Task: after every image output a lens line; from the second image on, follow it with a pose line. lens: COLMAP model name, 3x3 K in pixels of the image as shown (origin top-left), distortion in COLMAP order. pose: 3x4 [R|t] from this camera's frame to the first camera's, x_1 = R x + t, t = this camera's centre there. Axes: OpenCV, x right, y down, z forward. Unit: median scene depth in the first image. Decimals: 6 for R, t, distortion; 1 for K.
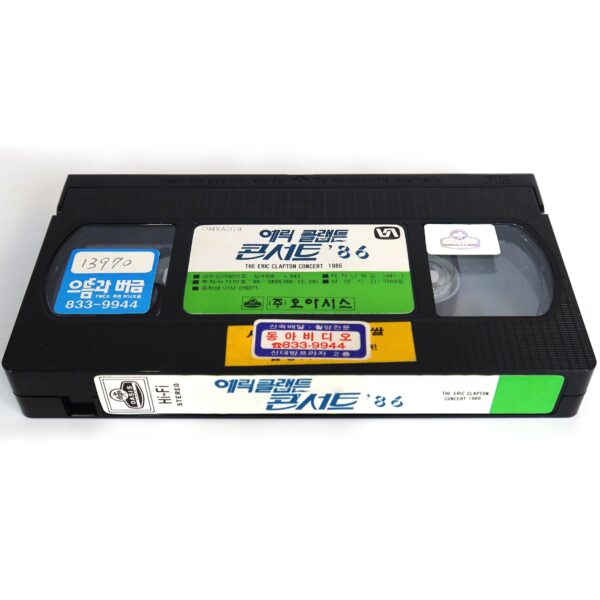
lens RADIAL K [[792.3, 0, 300.0], [0, 792.3, 300.0], [0, 0, 1]] dist [-0.008726, -0.045318]
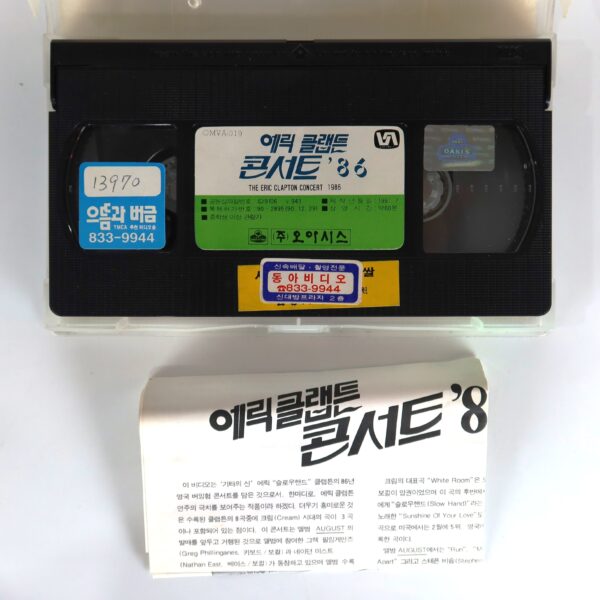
lens RADIAL K [[792.3, 0, 300.0], [0, 792.3, 300.0], [0, 0, 1]] dist [-0.008726, -0.045318]
pose [[0.999986, -0.005339, 0.000040, -0.001989], [0.003788, 0.714795, 0.699323, -0.687332], [-0.003763, -0.699313, 0.714806, 0.145240]]
